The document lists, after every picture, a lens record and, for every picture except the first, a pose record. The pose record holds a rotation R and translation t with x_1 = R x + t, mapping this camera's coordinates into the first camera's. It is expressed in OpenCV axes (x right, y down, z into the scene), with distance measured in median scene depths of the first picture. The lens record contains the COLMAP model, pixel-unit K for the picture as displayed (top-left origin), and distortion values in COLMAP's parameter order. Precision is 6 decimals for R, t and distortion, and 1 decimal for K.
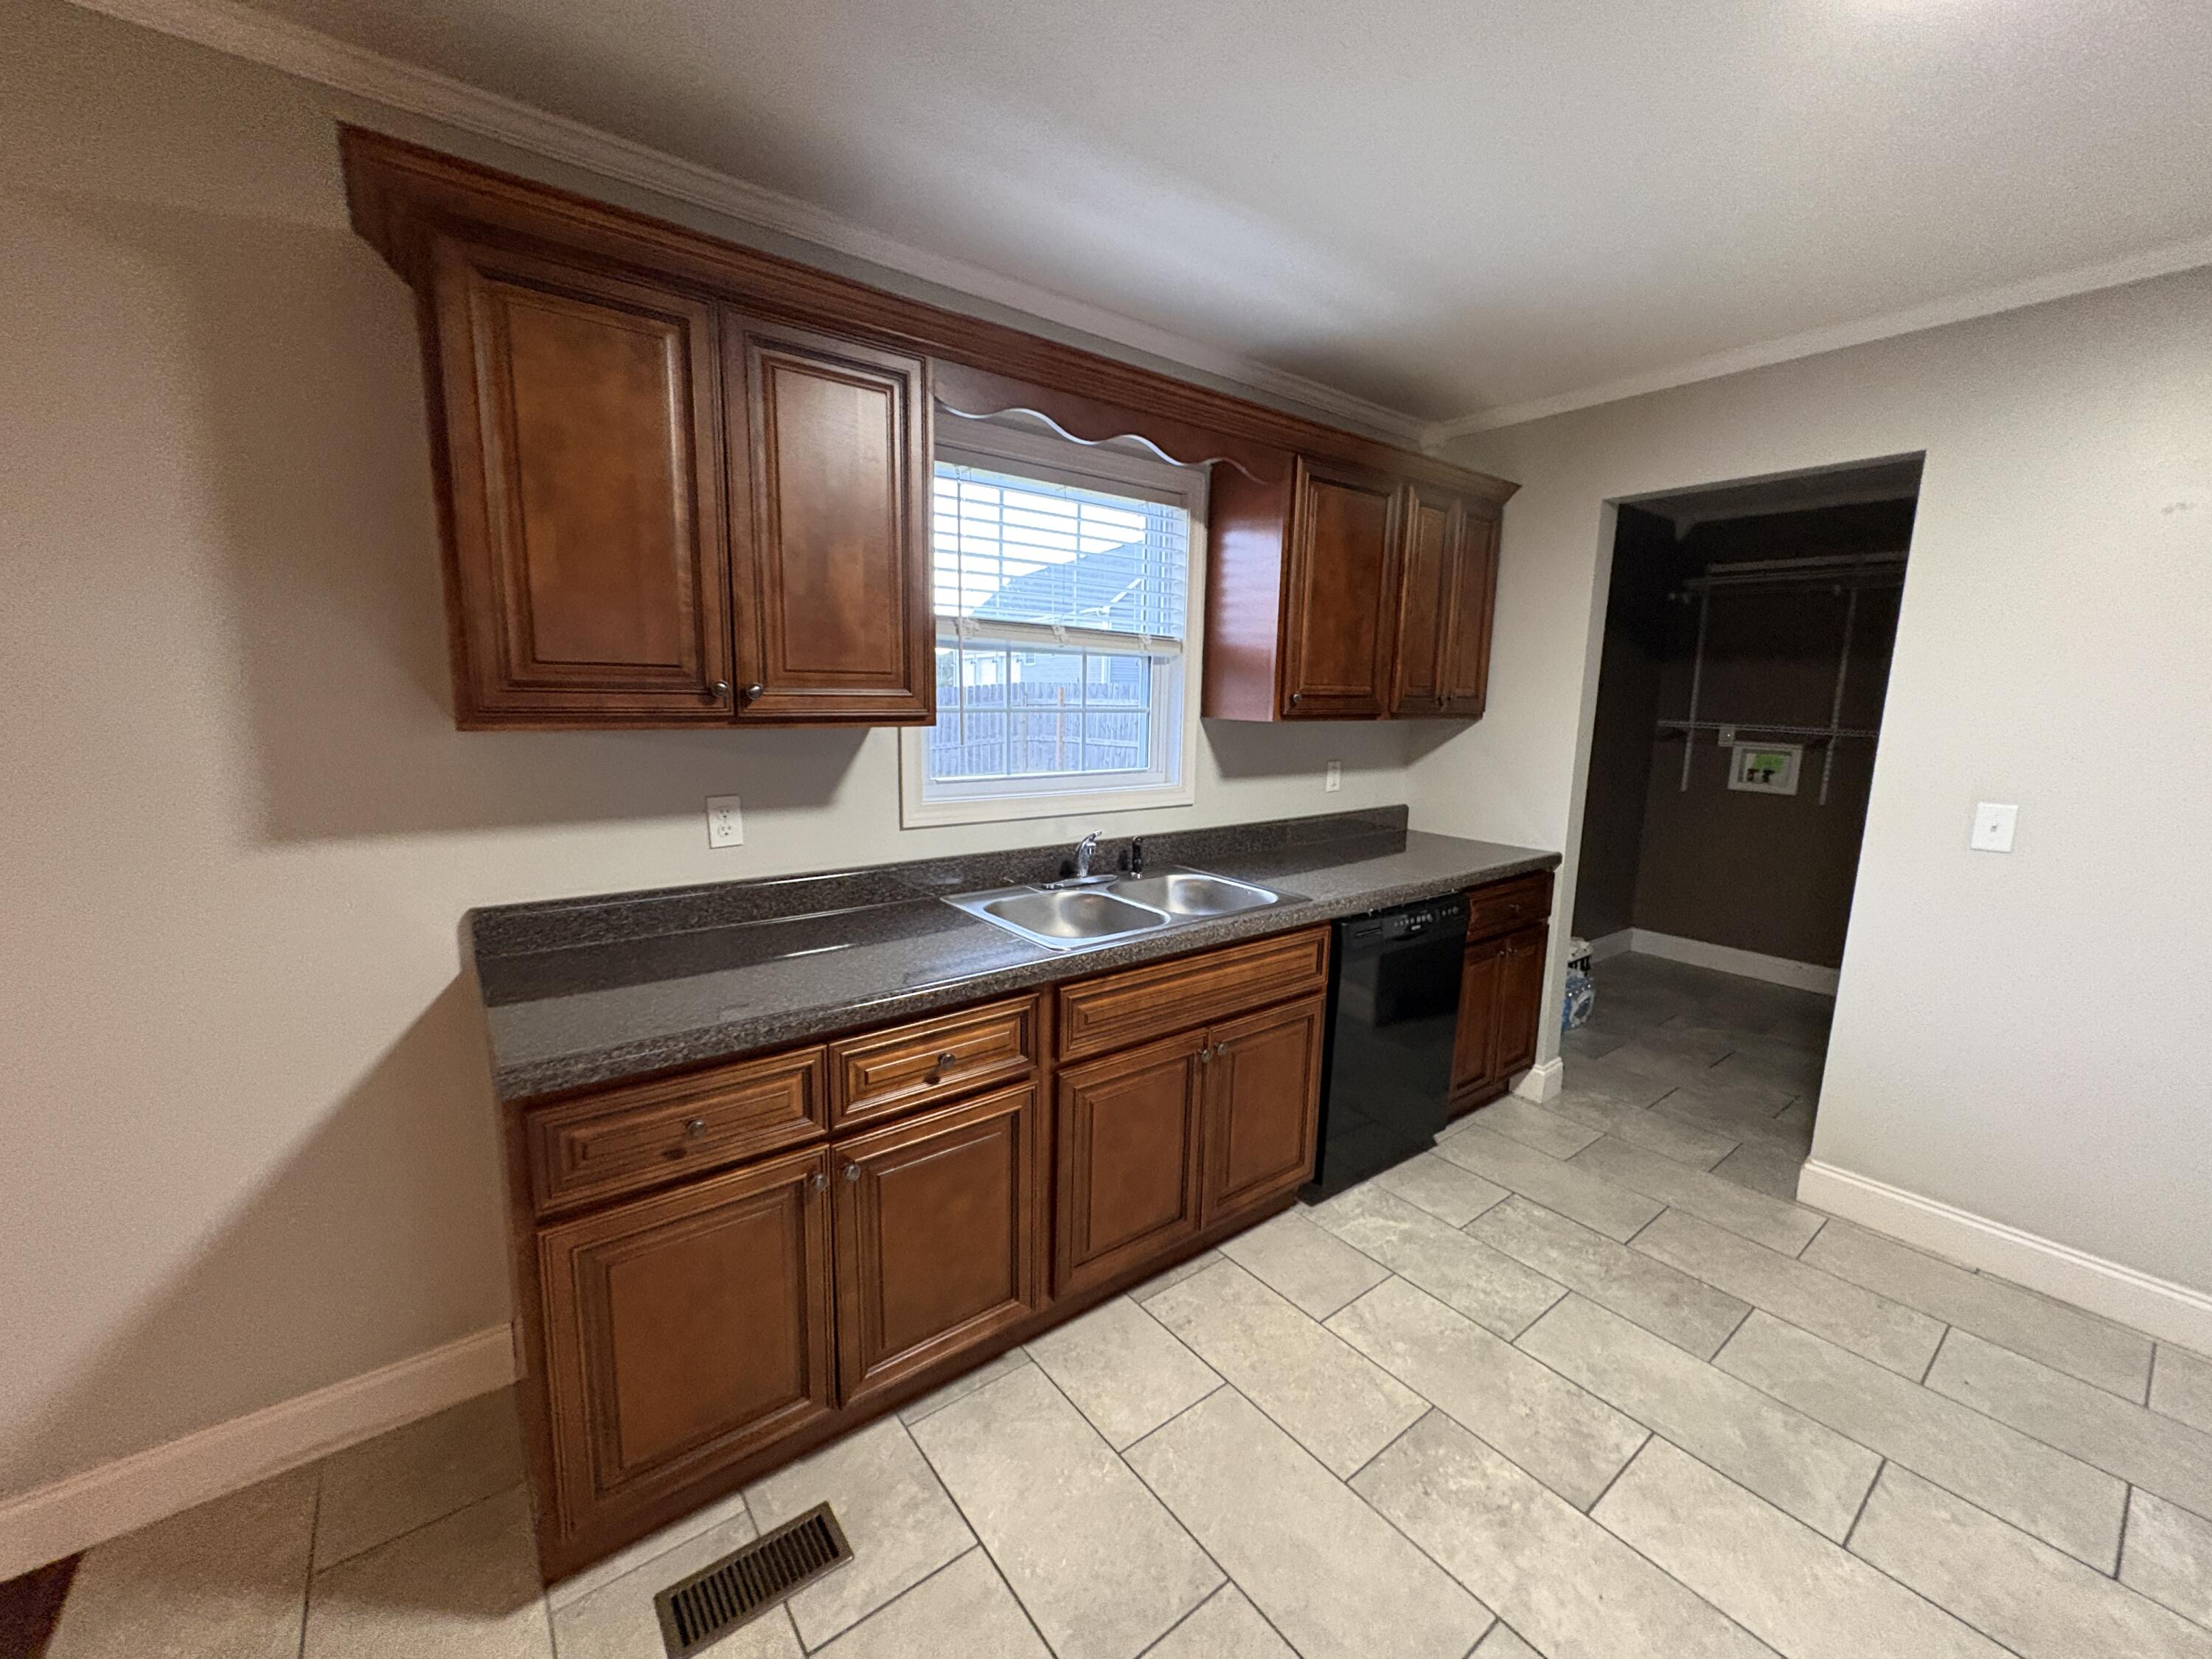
lens RADIAL K [[879.1, 0, 1102.5], [0, 879.1, 828.4], [0, 0, 1]] dist [0.000243, 0.000358]
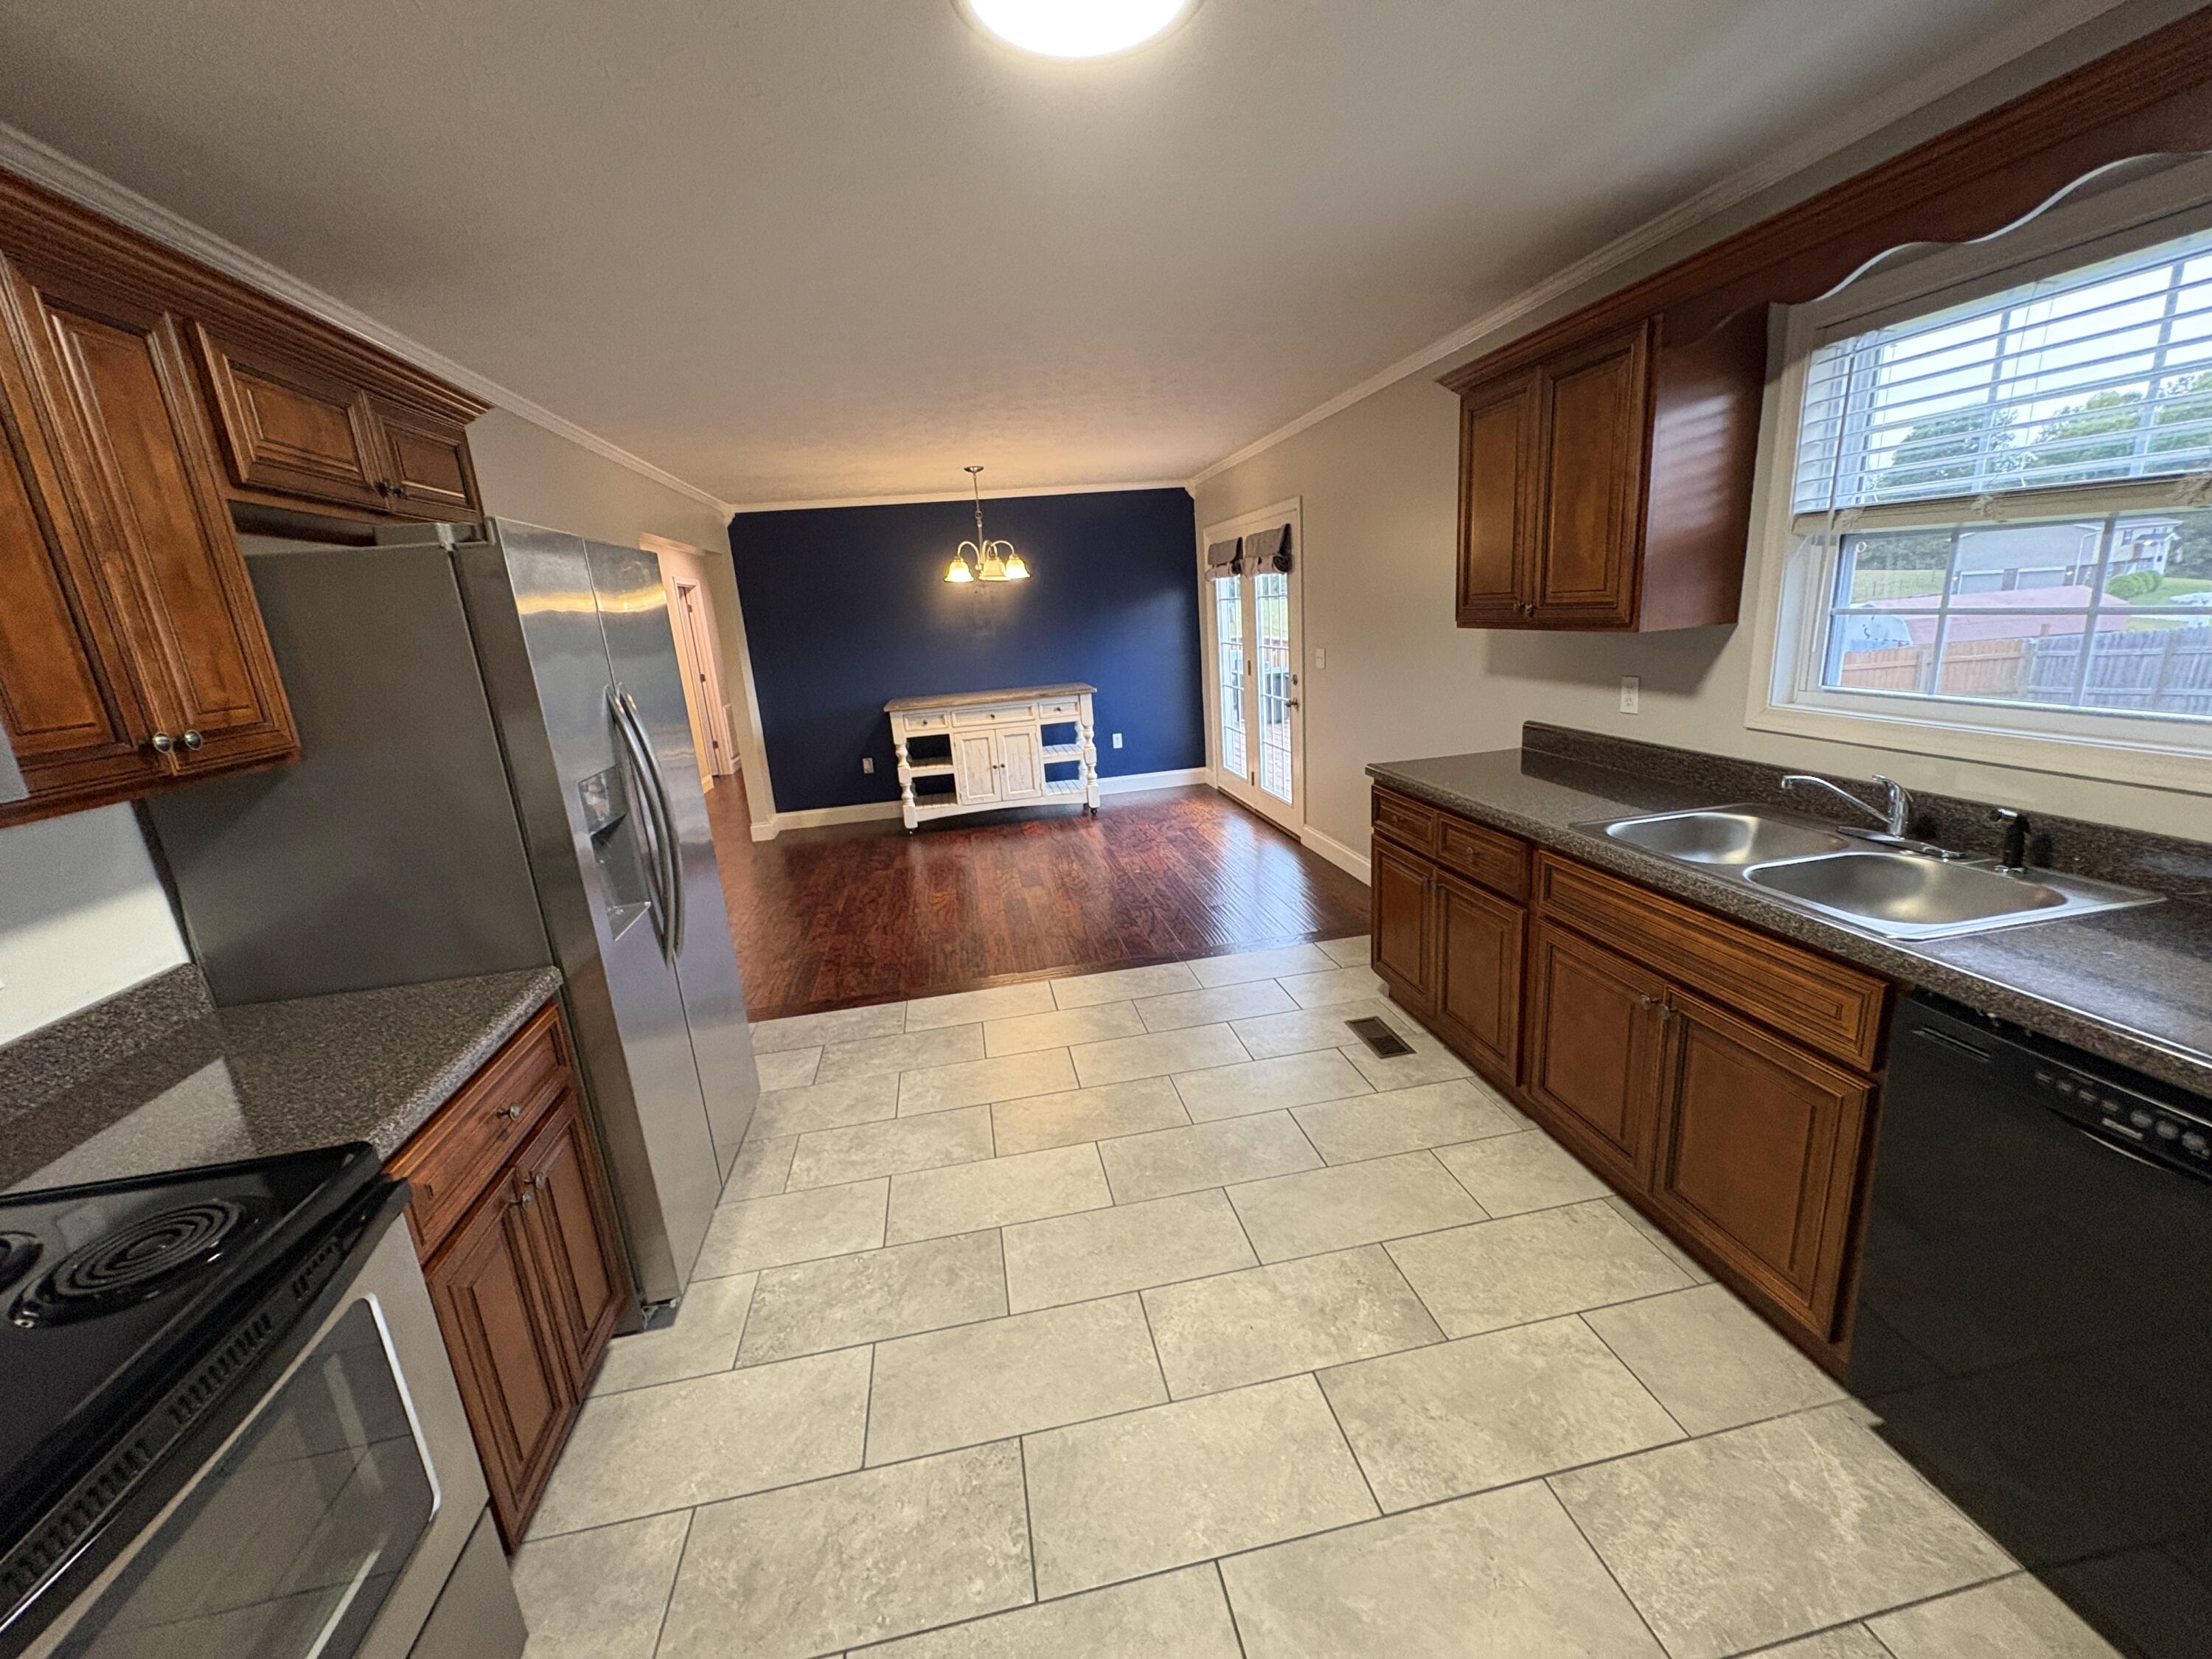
lens RADIAL K [[879.1, 0, 1102.5], [0, 879.1, 828.4], [0, 0, 1]] dist [0.000243, 0.000358]
pose [[-0.465326, 0.230133, -0.854699, 0.980476], [-0.080964, 0.950495, 0.300006, -0.128922], [0.881429, 0.208800, -0.423658, 0.727688]]
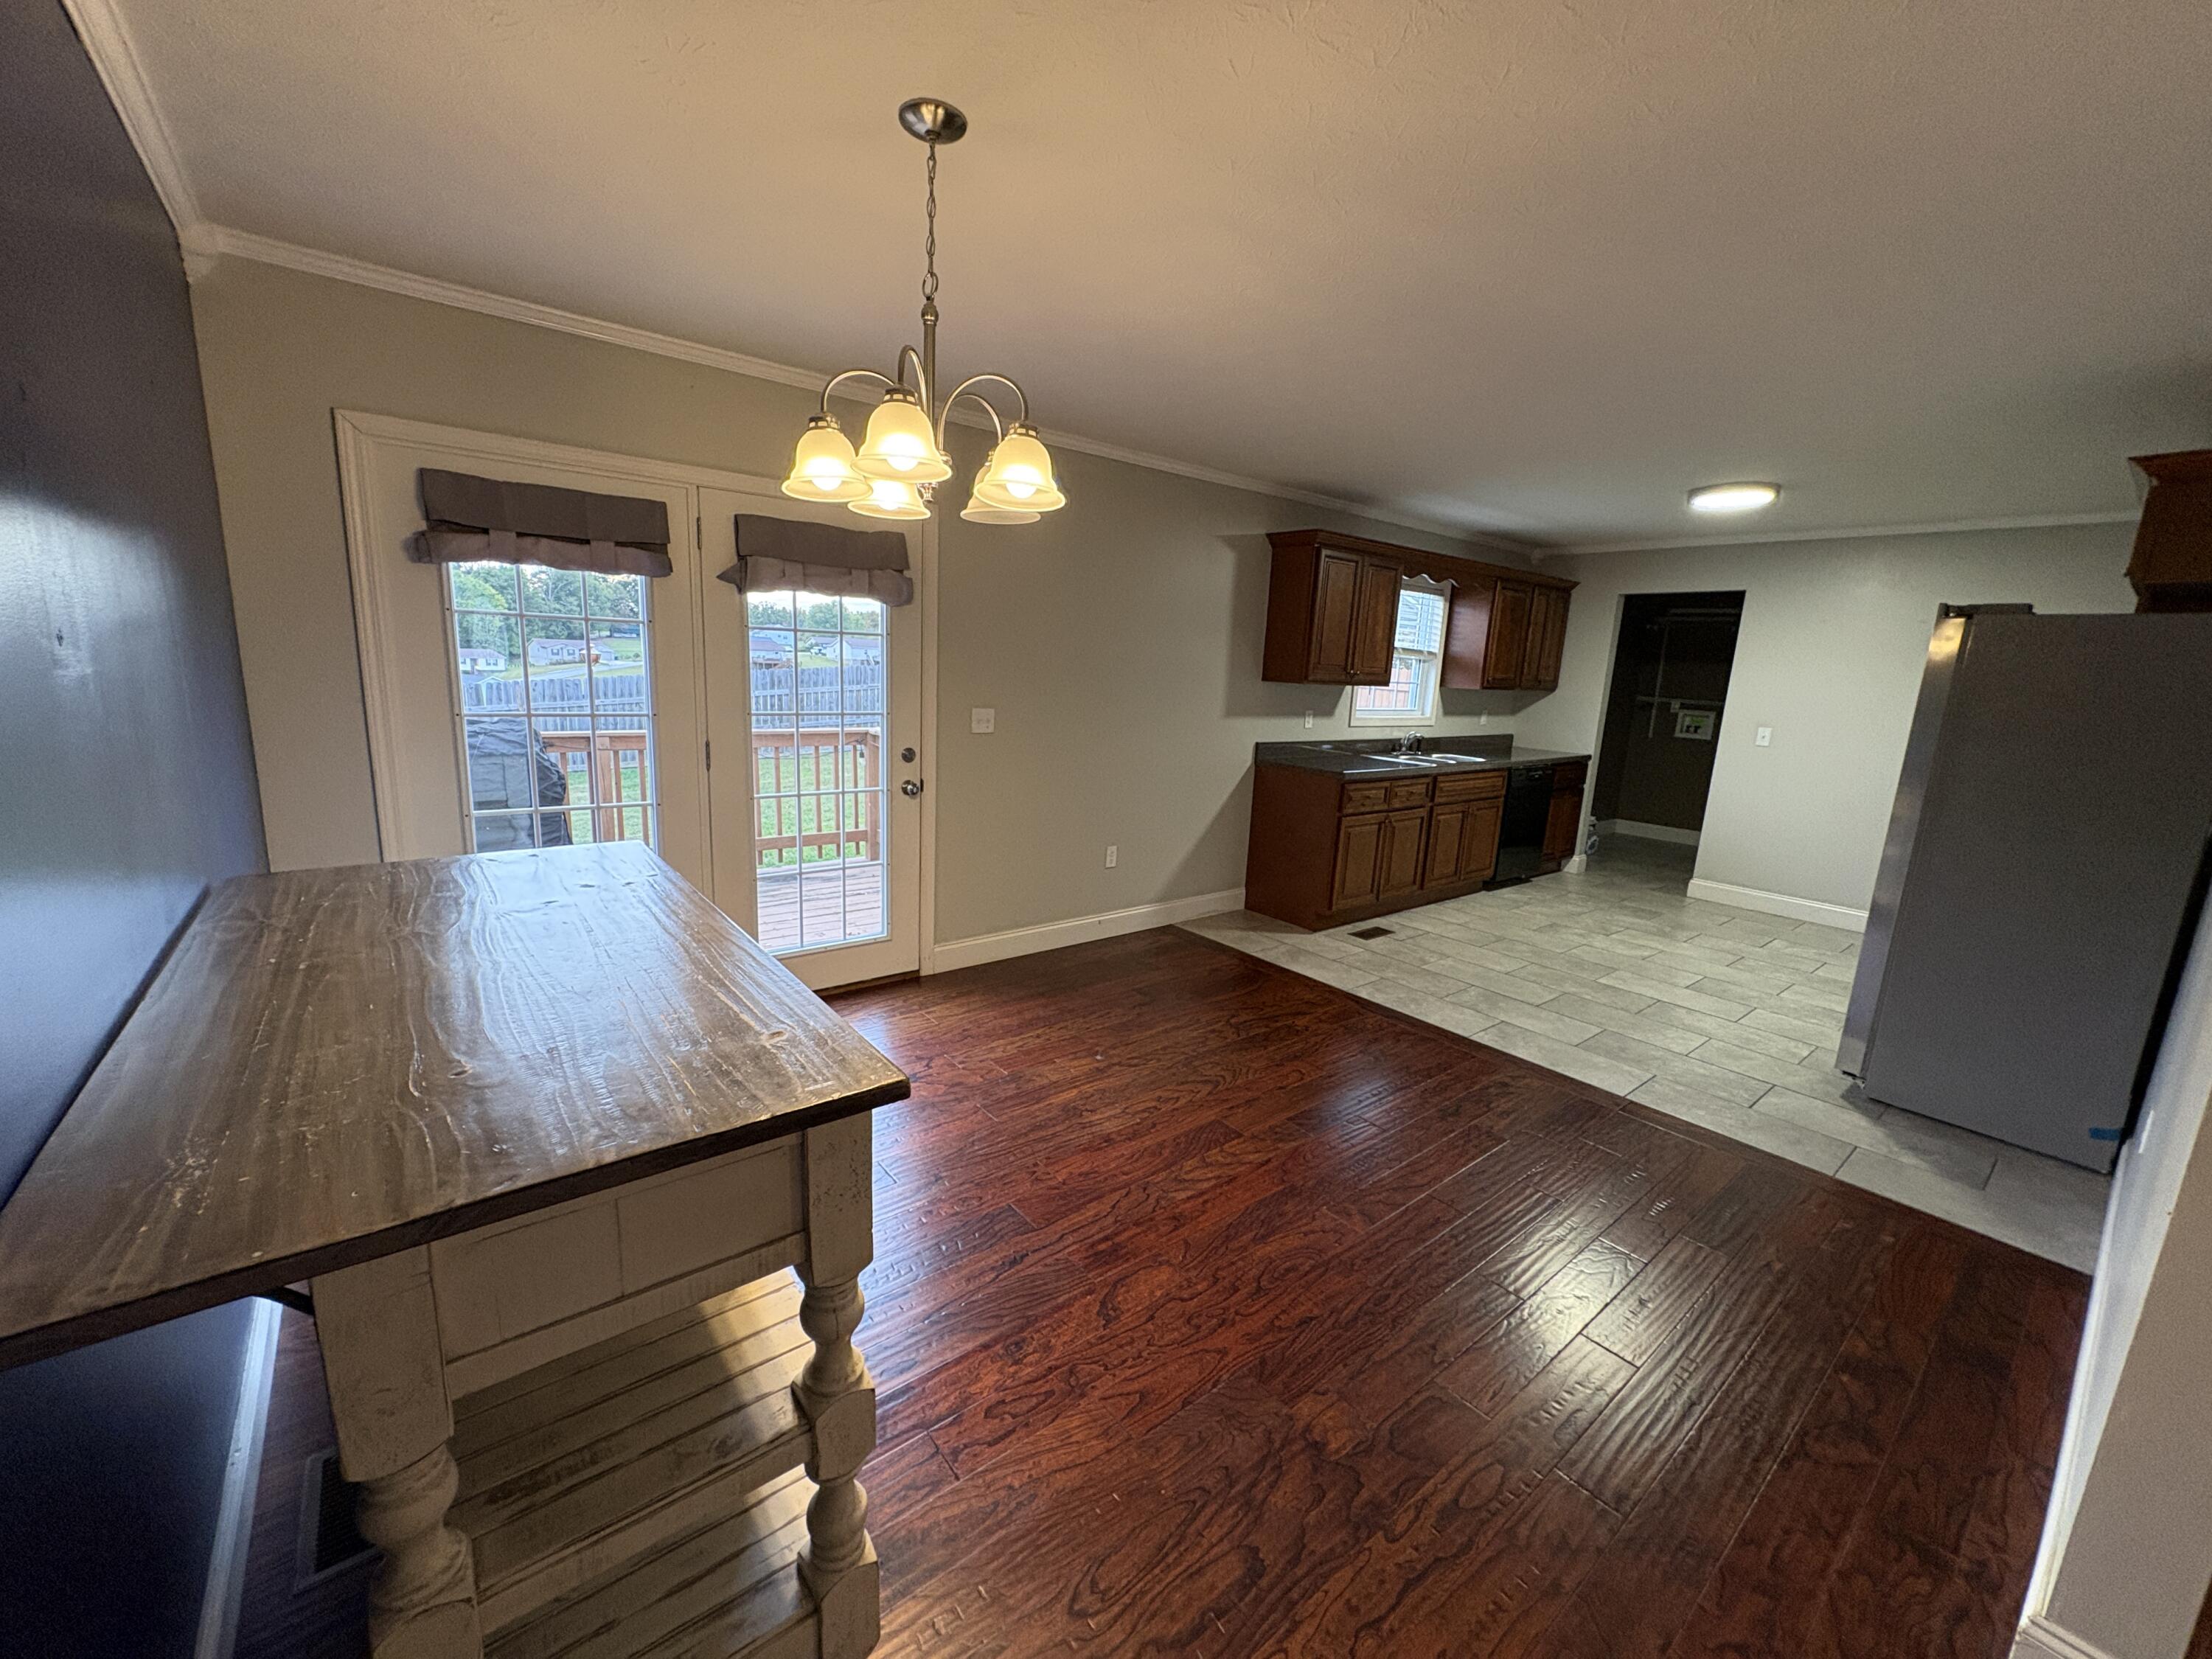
lens RADIAL K [[879.1, 0, 1102.5], [0, 879.1, 828.4], [0, 0, 1]] dist [0.000243, 0.000358]
pose [[0.999451, 0.022648, 0.024200, -0.926765], [-0.023400, 0.999237, 0.031269, 0.215667], [-0.023473, -0.031818, 0.999218, -1.448318]]
